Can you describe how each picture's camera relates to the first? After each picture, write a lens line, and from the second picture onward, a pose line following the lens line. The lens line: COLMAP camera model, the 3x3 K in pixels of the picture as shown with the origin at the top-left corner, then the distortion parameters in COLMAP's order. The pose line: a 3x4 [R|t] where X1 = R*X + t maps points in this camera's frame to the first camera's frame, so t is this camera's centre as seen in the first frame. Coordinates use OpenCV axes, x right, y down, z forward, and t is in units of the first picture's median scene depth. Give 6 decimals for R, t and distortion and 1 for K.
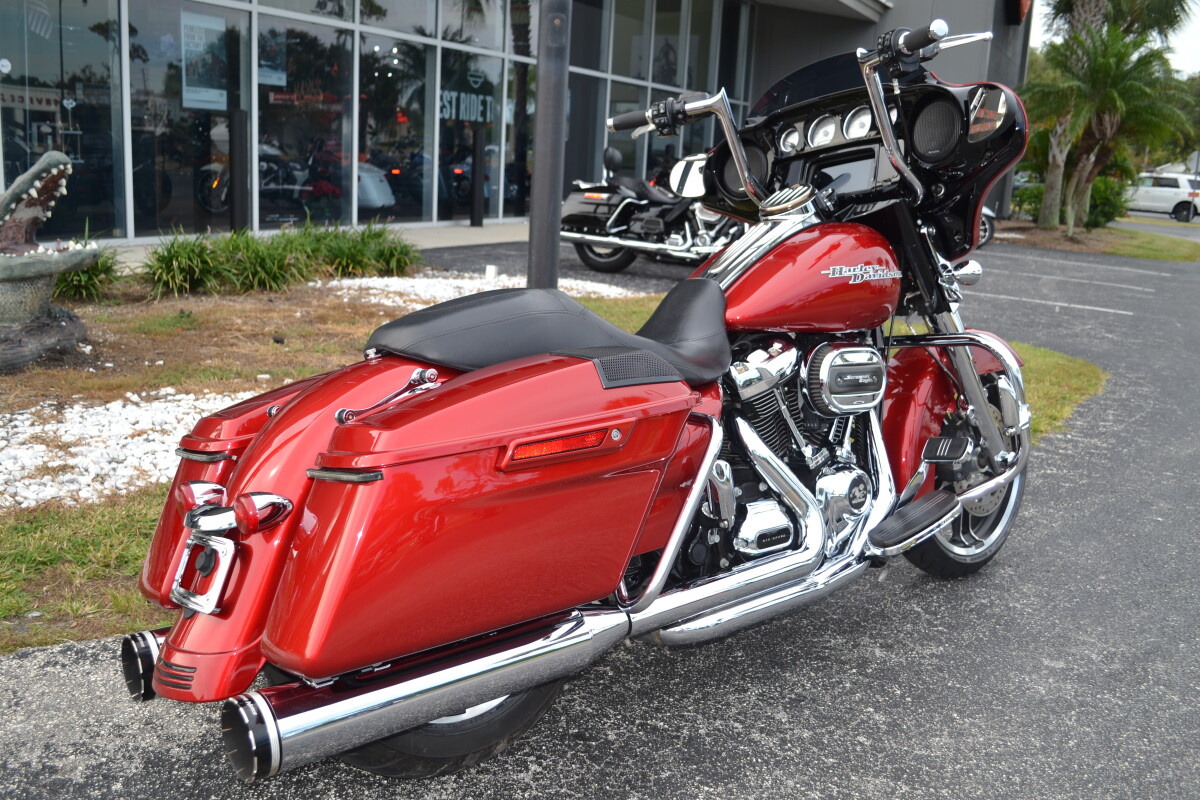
lens RADIAL K [[1109.3, 0, 600.0], [0, 1109.3, 400.0], [0, 0, 1]] dist [-0.063704, -0.001963]
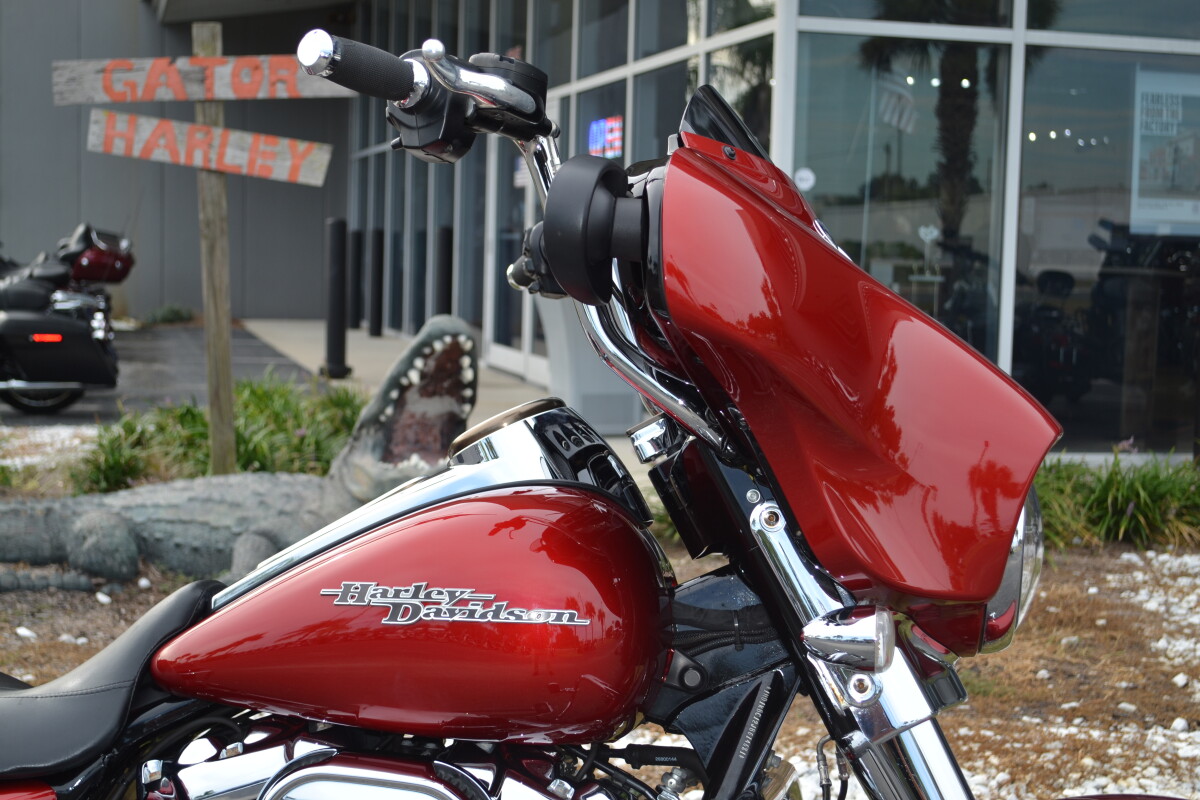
lens RADIAL K [[1983.5, 0, 600.0], [0, 1983.5, 400.0], [0, 0, 1]] dist [-0.040571, 0.055965]
pose [[0.643450, 0.024534, -0.765095, 0.869561], [-0.156417, 0.982612, -0.100039, -0.125848], [0.749337, 0.184044, 0.636099, 0.542604]]
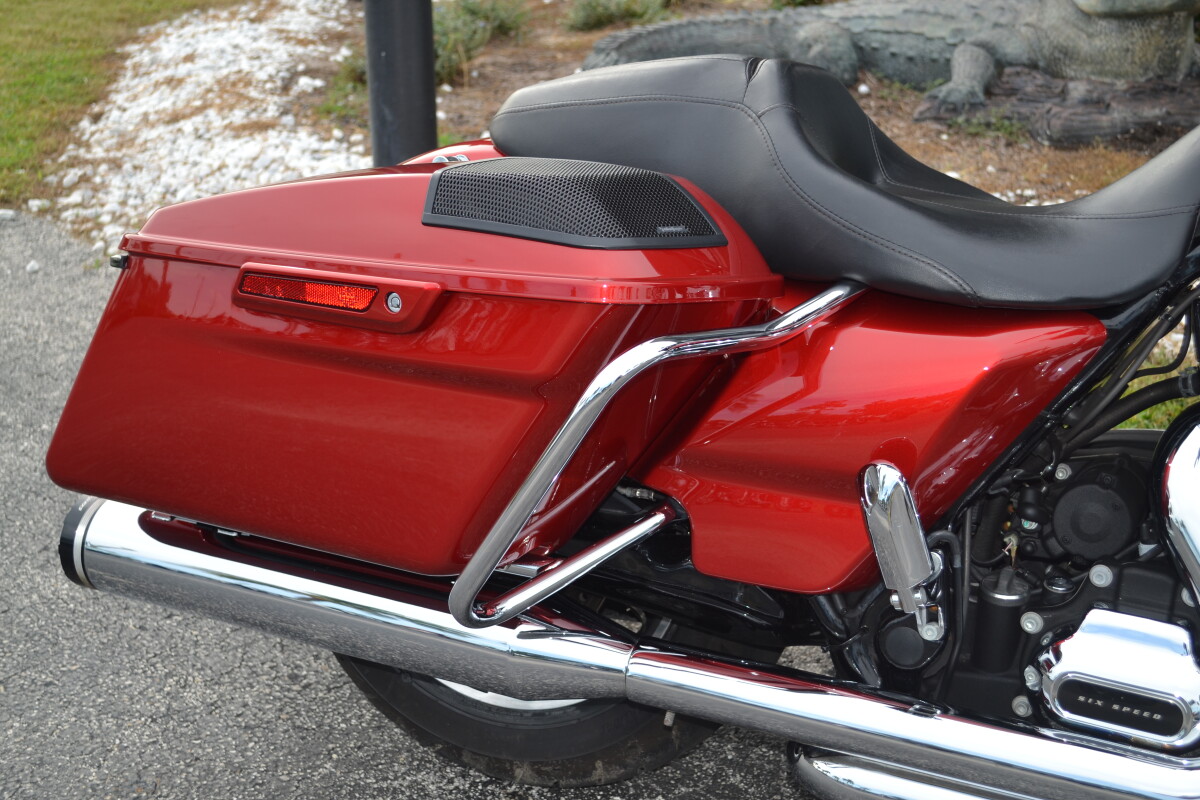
lens RADIAL K [[1633.8, 0, 600.0], [0, 1633.8, 400.0], [0, 0, 1]] dist [-0.020706, -0.041554]
pose [[0.377481, 0.276007, -0.883927, 0.571327], [-0.175651, 0.958560, 0.224299, -0.090239], [0.909205, 0.070594, 0.410319, 0.524250]]
